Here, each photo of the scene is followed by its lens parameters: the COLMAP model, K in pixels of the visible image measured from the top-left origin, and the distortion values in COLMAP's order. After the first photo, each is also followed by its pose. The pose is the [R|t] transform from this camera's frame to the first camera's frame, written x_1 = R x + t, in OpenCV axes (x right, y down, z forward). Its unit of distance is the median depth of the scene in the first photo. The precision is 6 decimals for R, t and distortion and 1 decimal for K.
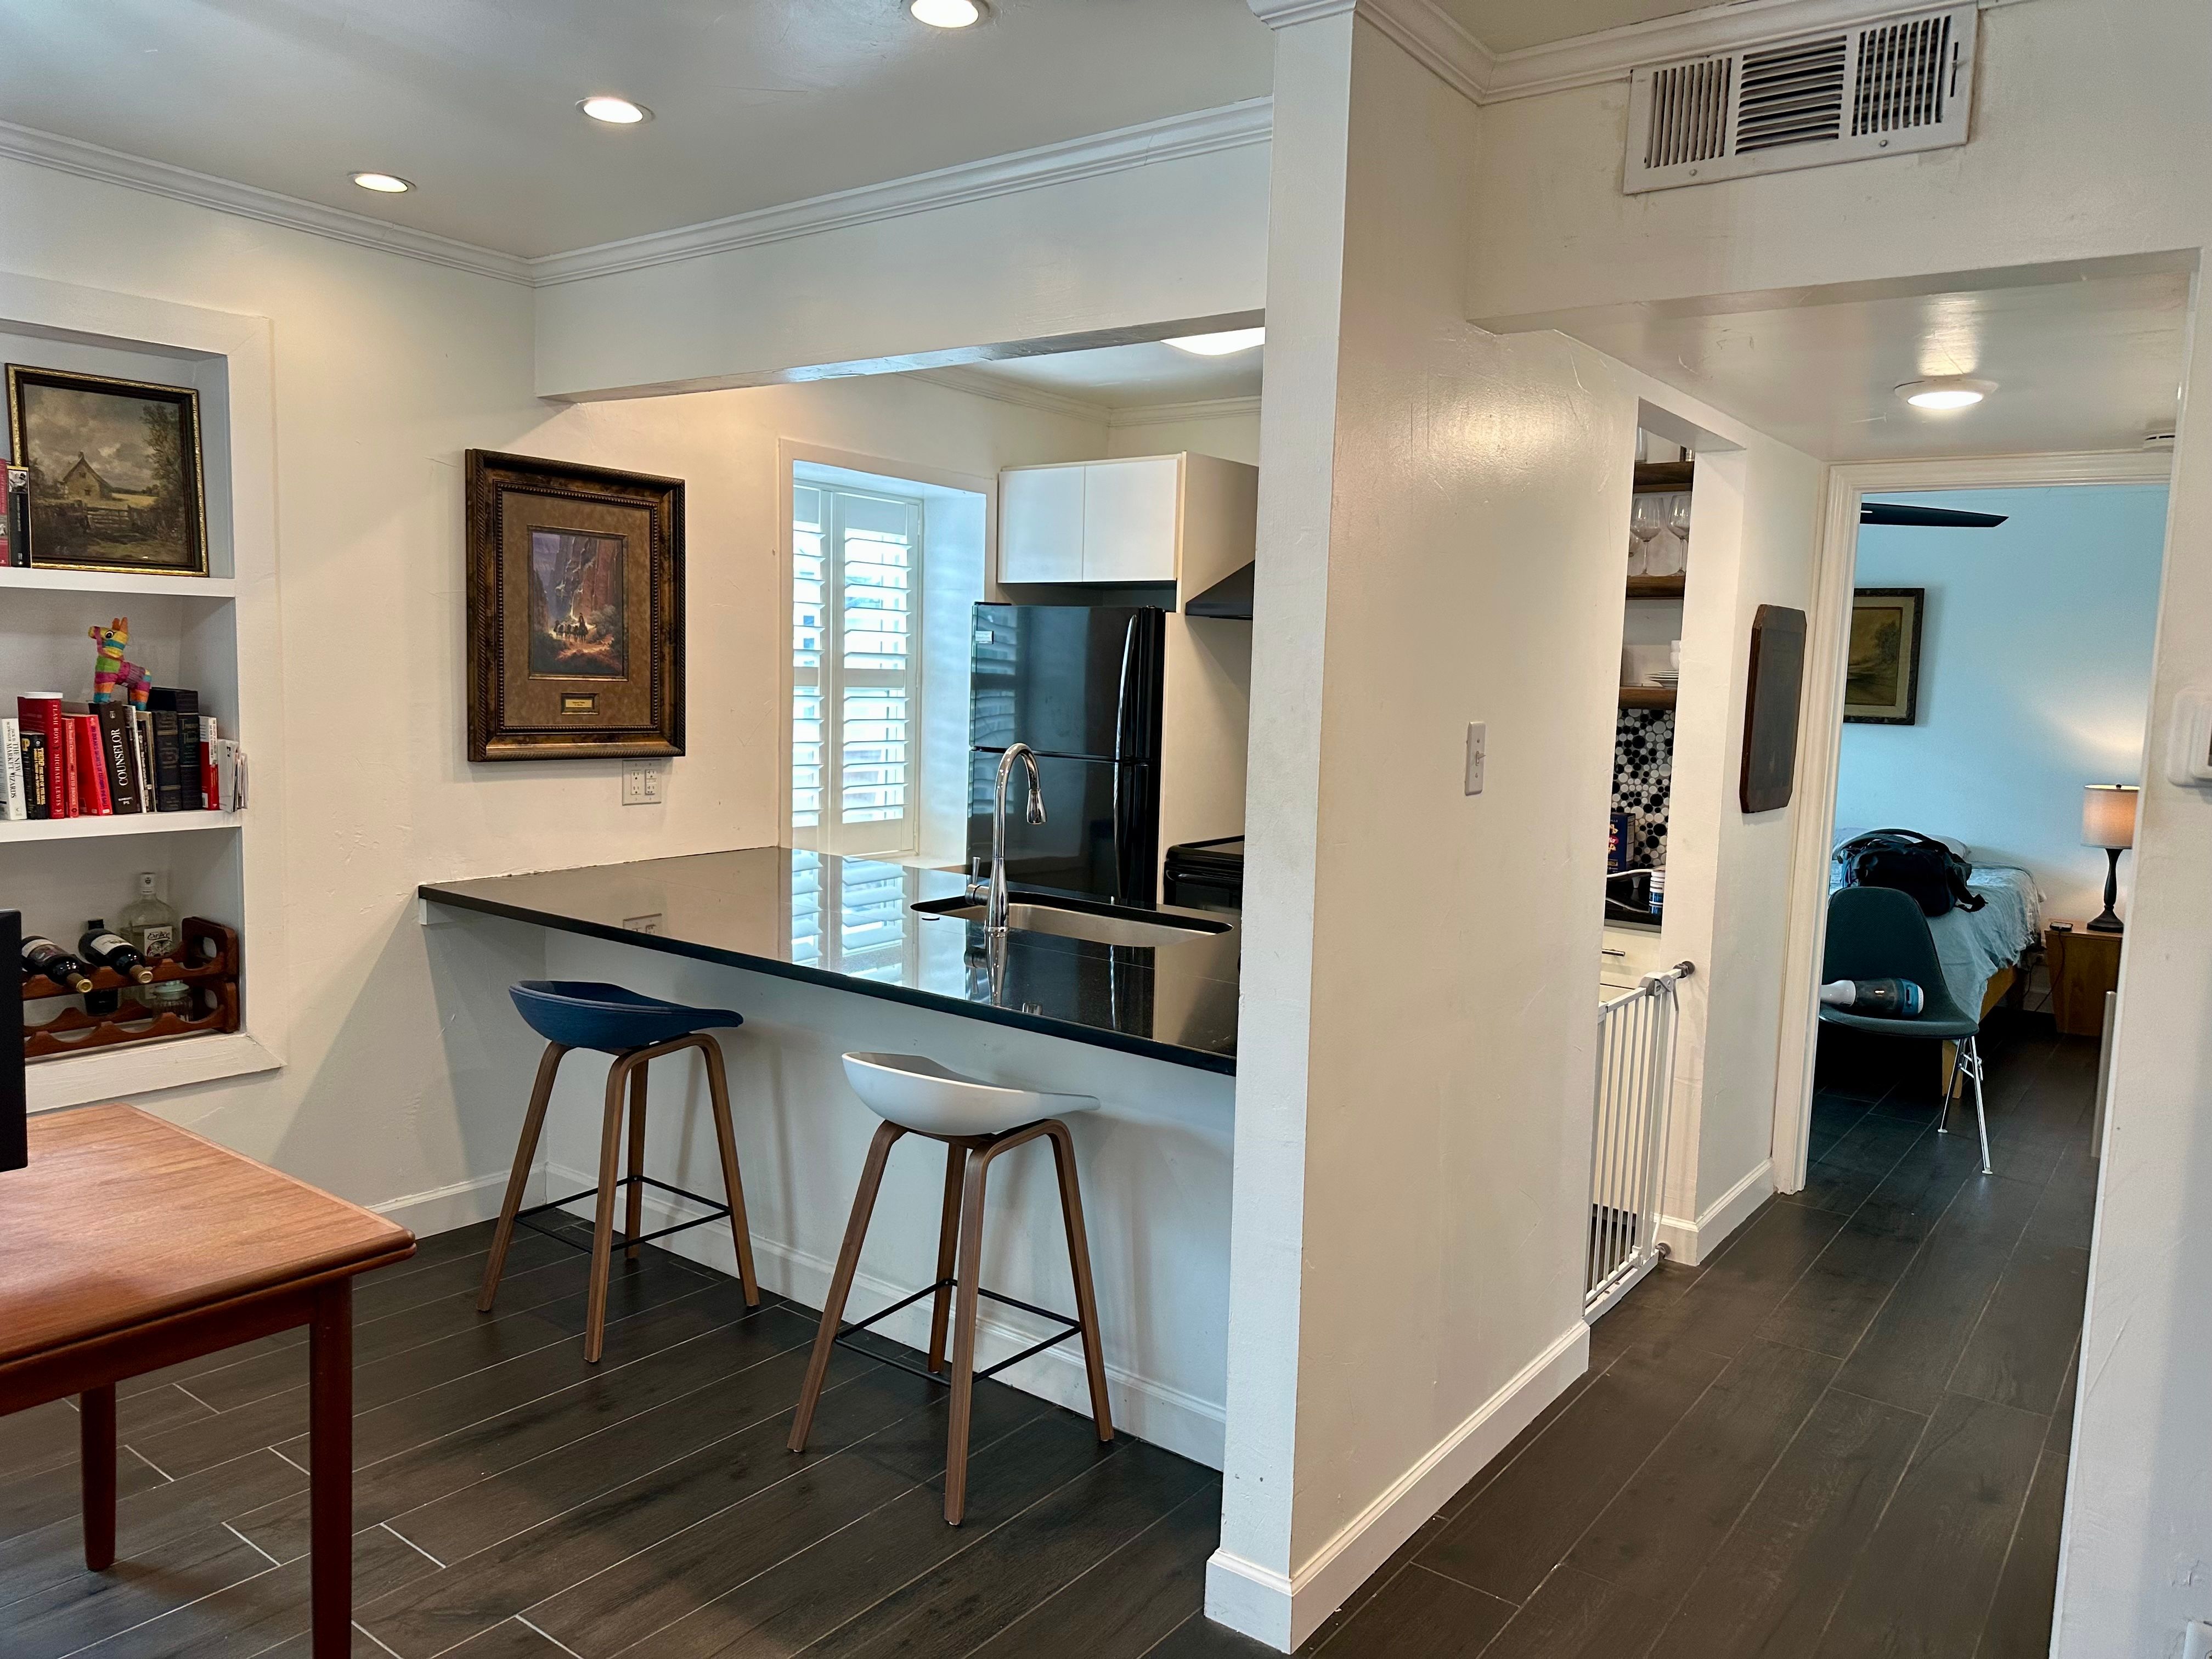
lens RADIAL K [[1559.4, 0, 1116.2], [0, 1559.4, 826.0], [0, 0, 1]] dist [0.045612, -0.056566]
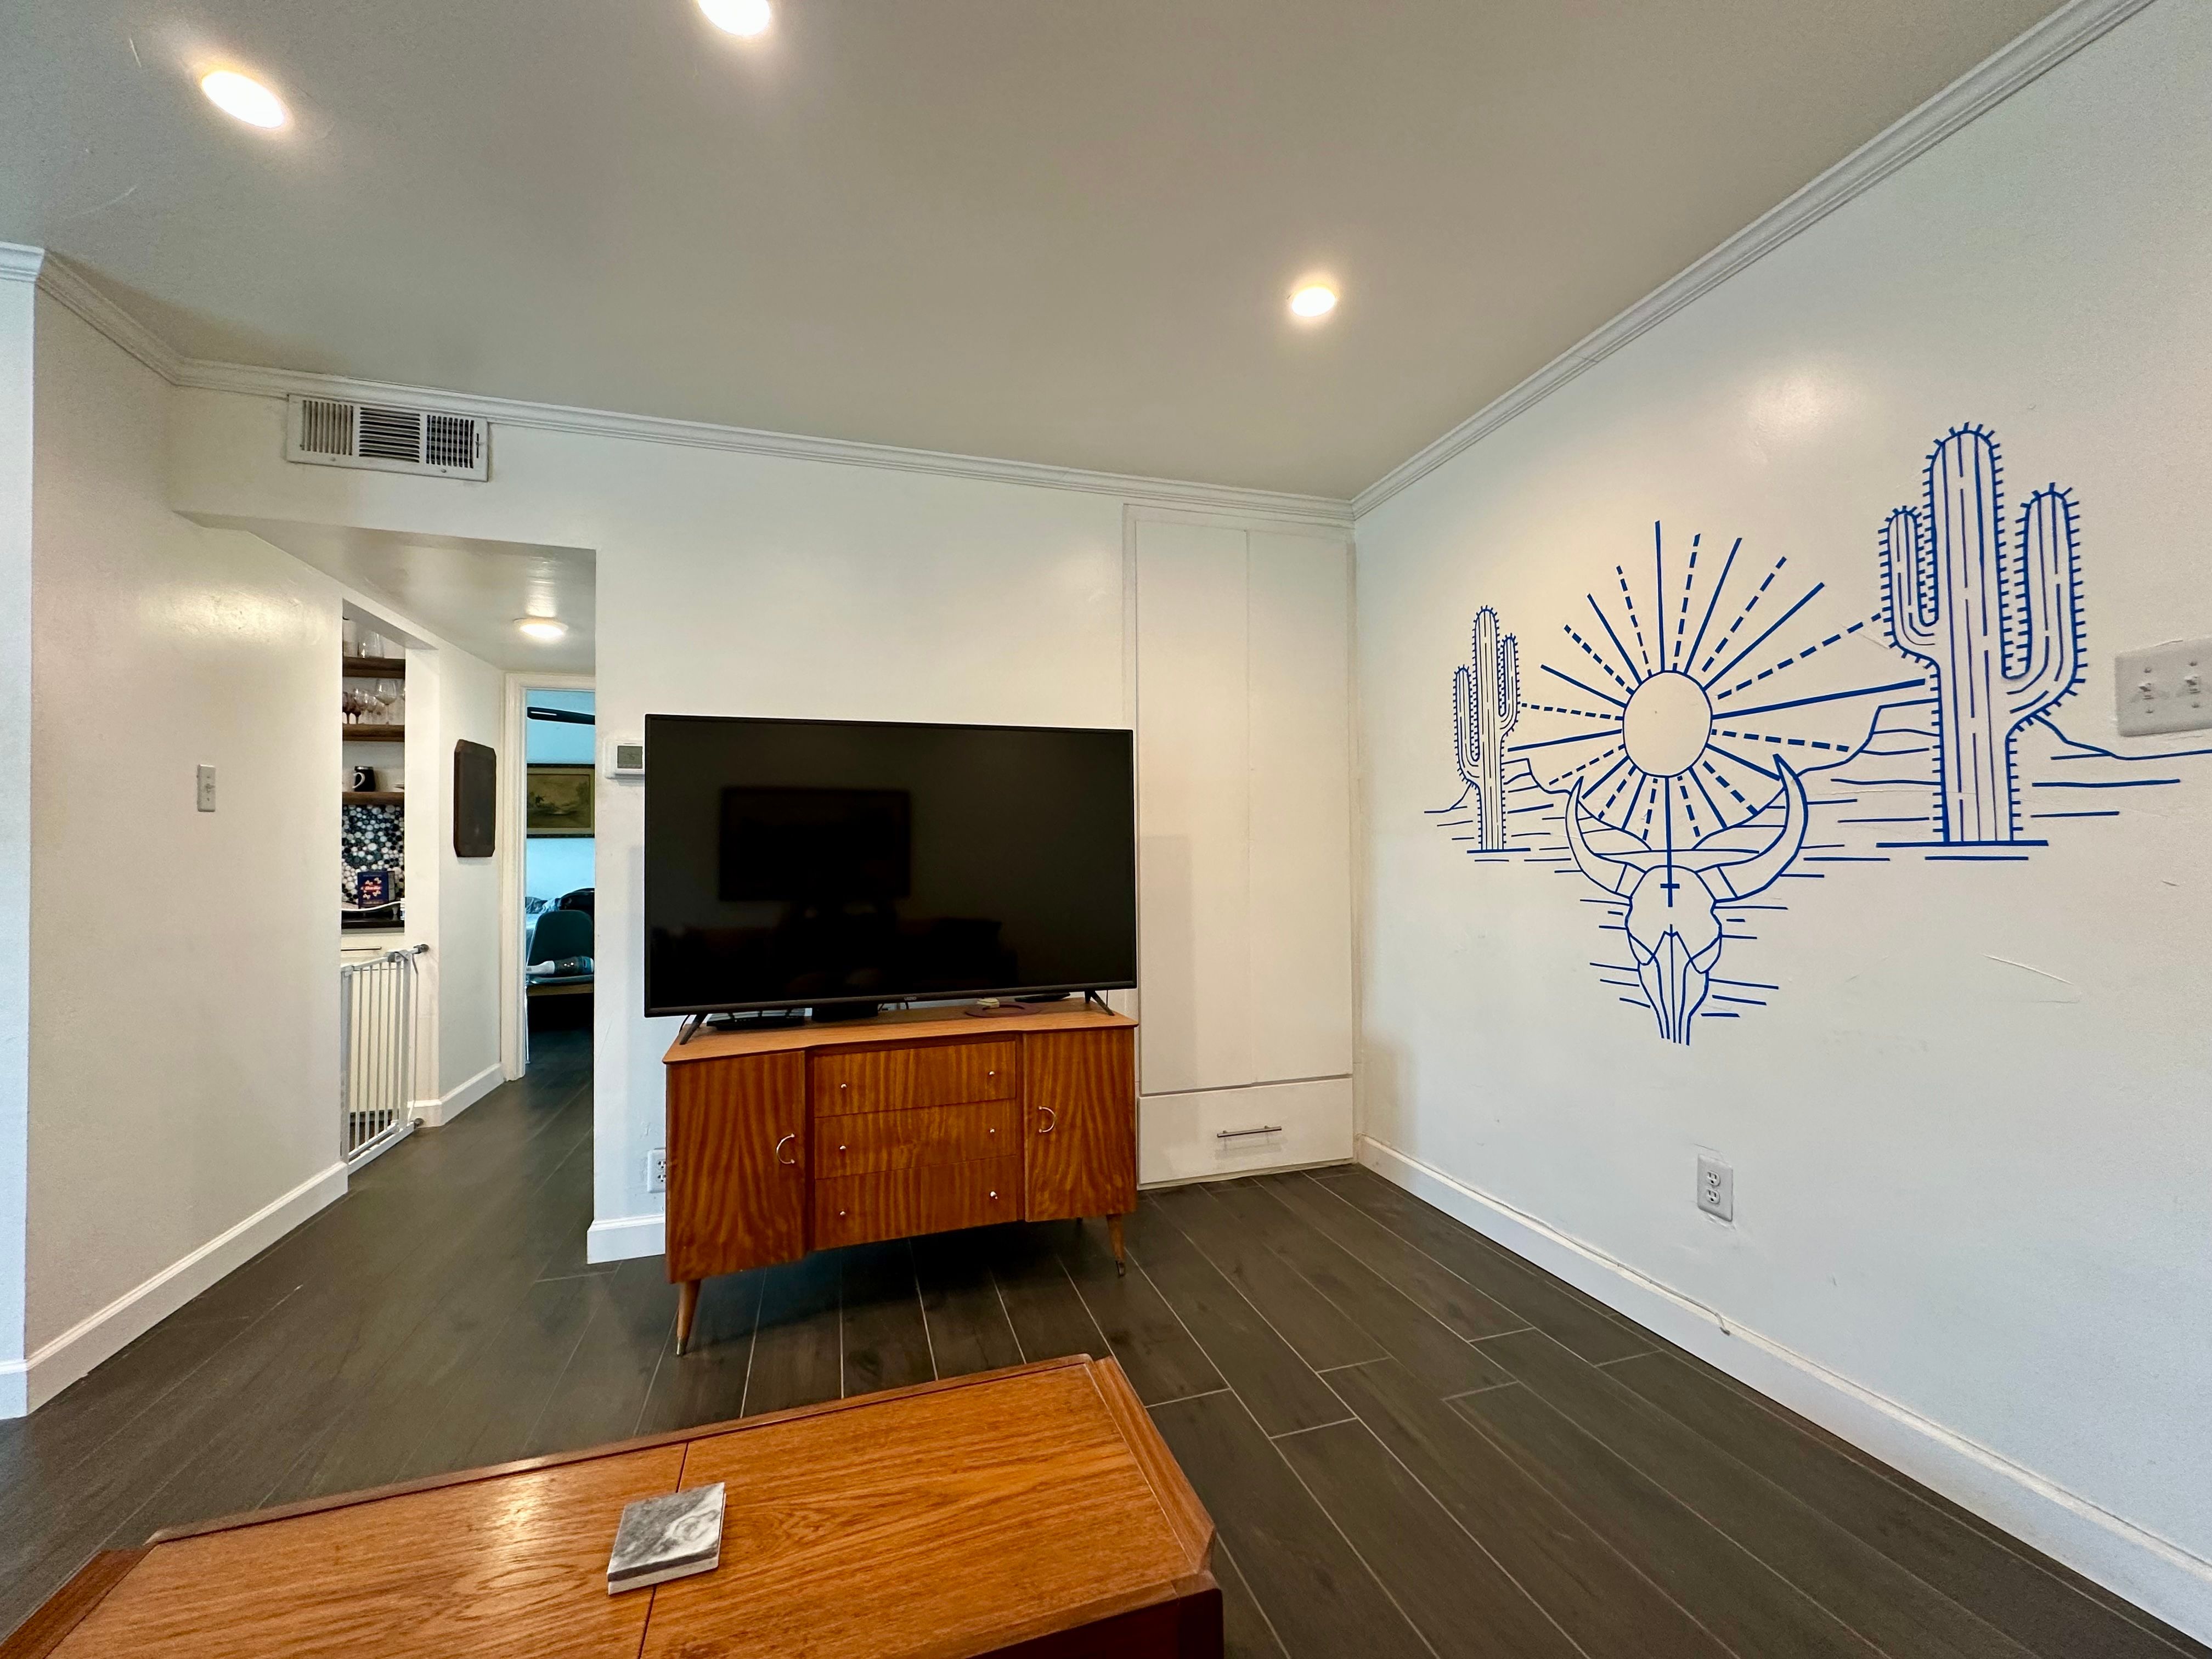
lens RADIAL K [[881.8, 0, 1103.7], [0, 881.8, 830.9], [0, 0, 1]] dist [-0.000650, 0.000471]
pose [[0.588528, -0.019802, 0.808234, 0.034806], [0.112228, 0.992022, -0.057416, 0.116038], [-0.800649, 0.124497, 0.586056, -0.180843]]
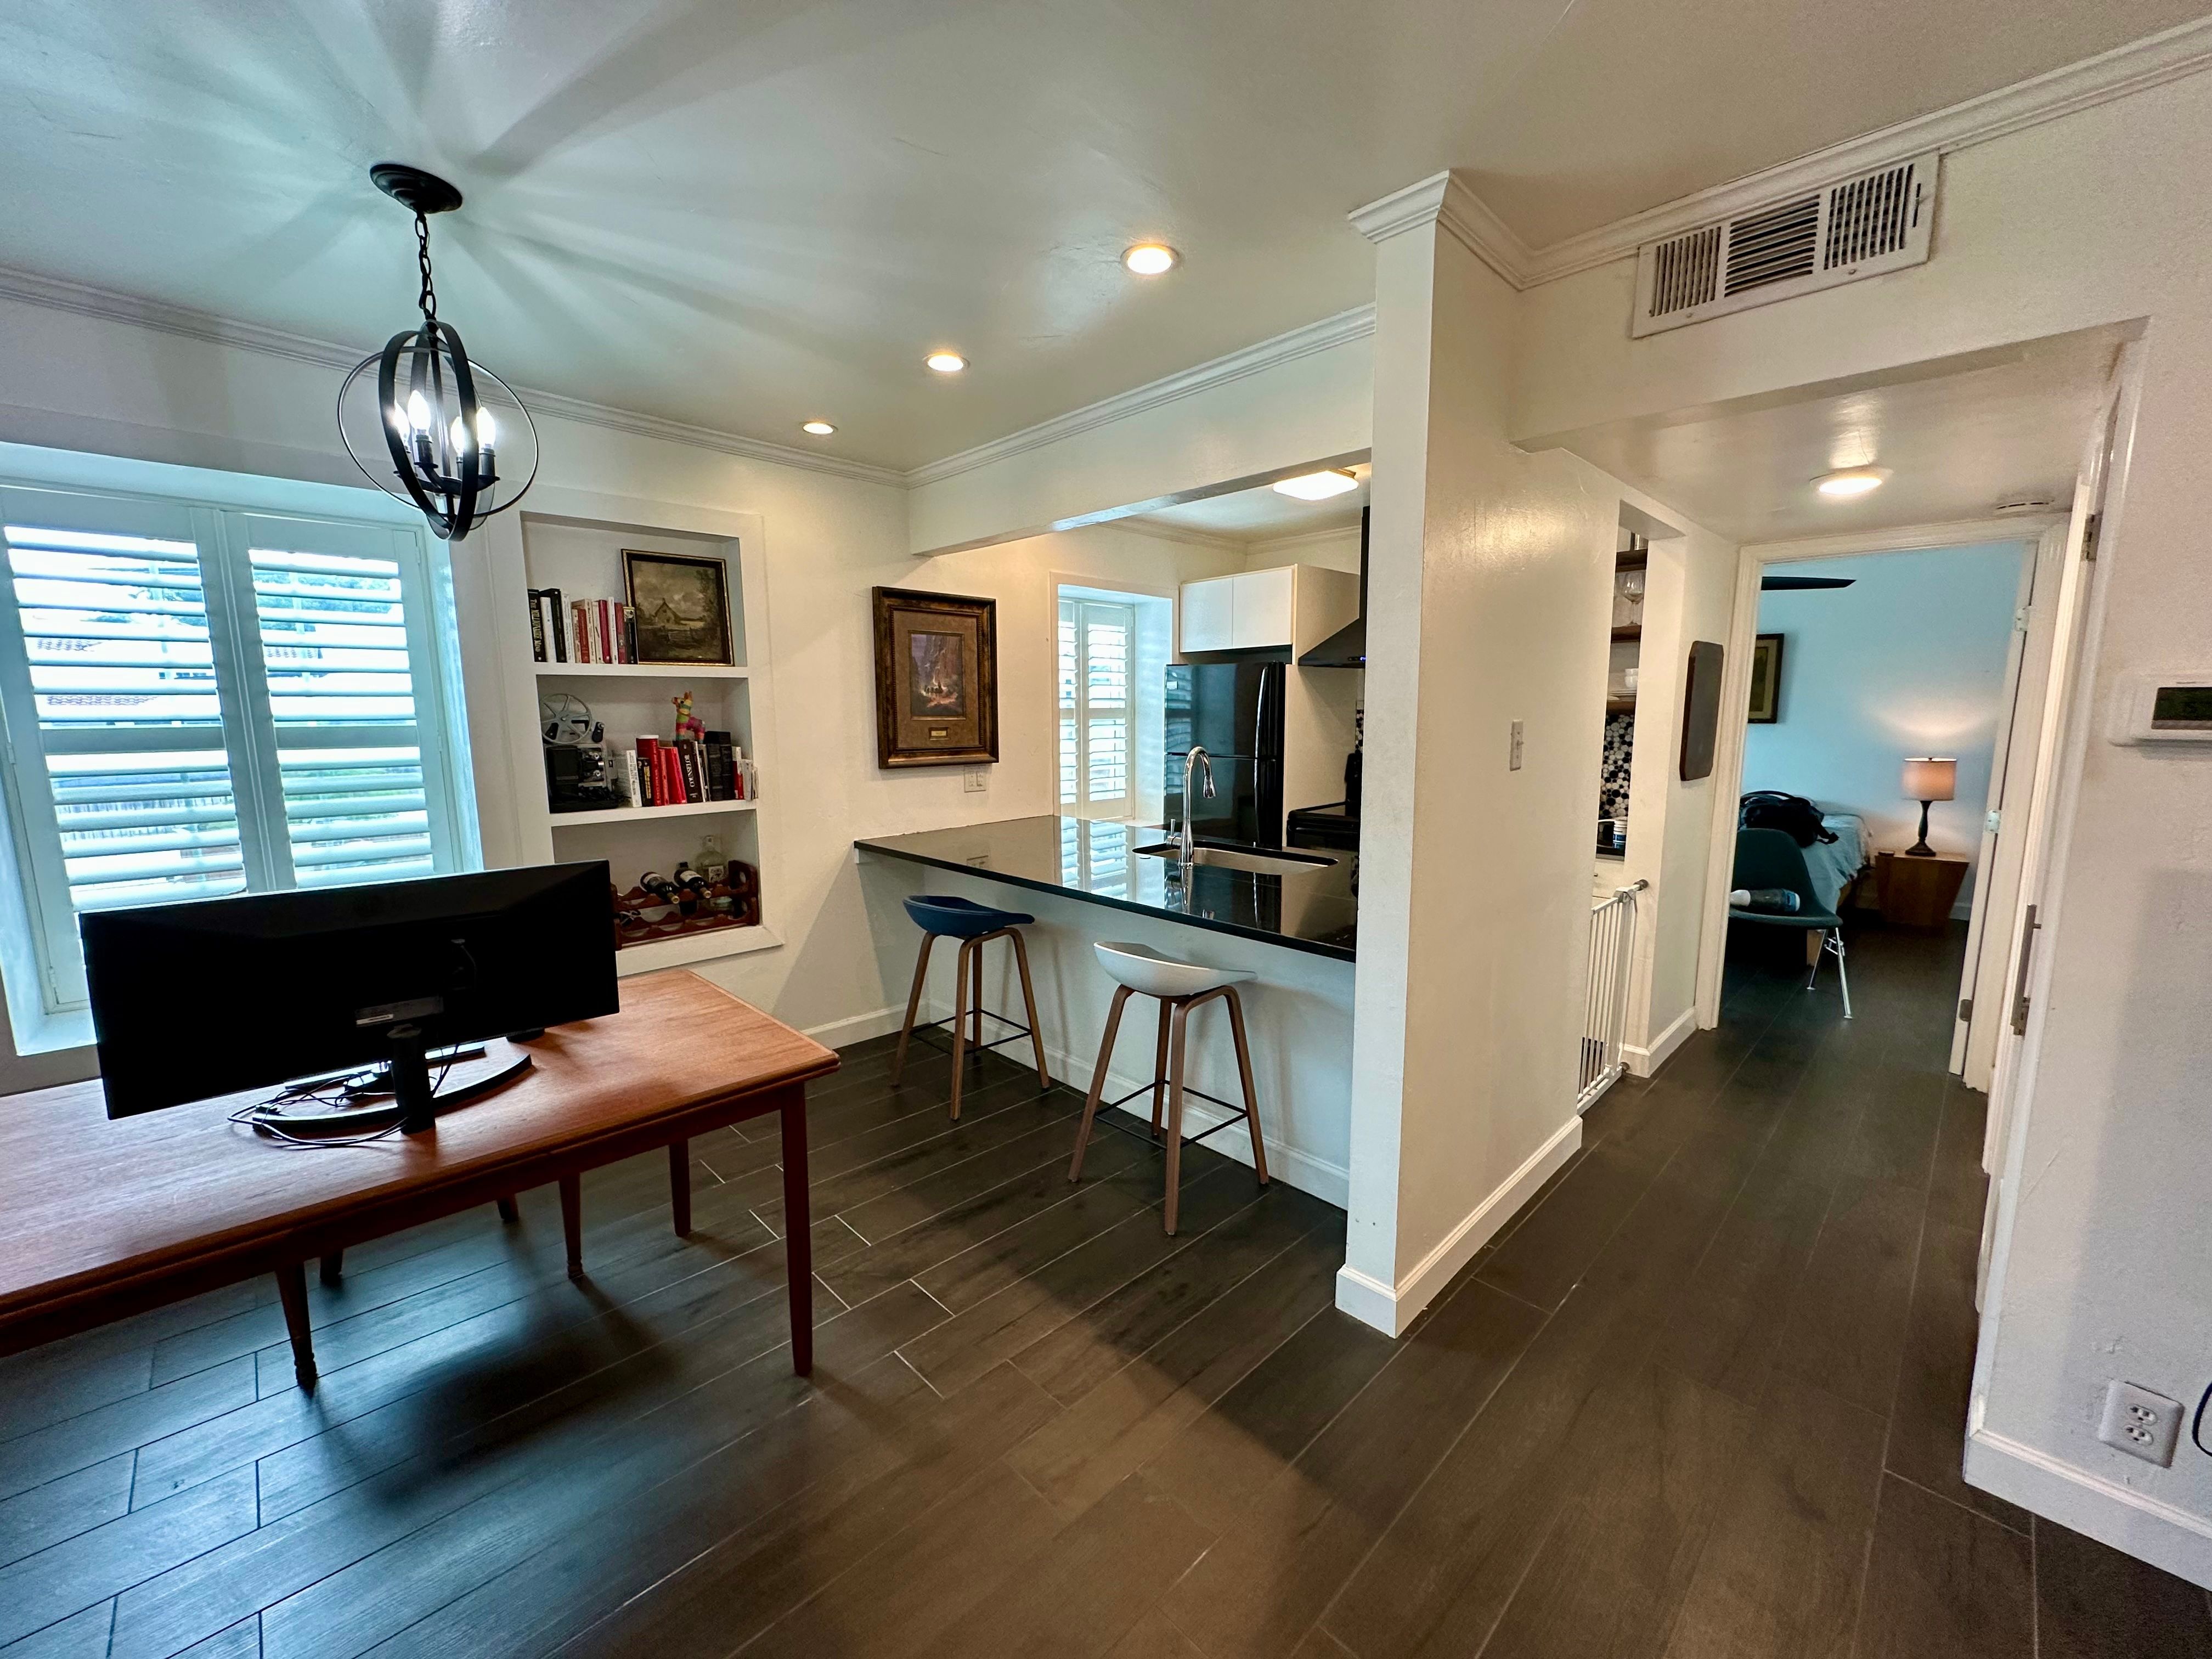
lens RADIAL K [[881.8, 0, 1103.7], [0, 881.8, 830.9], [0, 0, 1]] dist [-0.000650, 0.000471]
pose [[0.987316, -0.015327, -0.158026, -0.017383], [0.020423, 0.999321, 0.030677, 0.002940], [0.157449, -0.033515, 0.986958, 0.087722]]
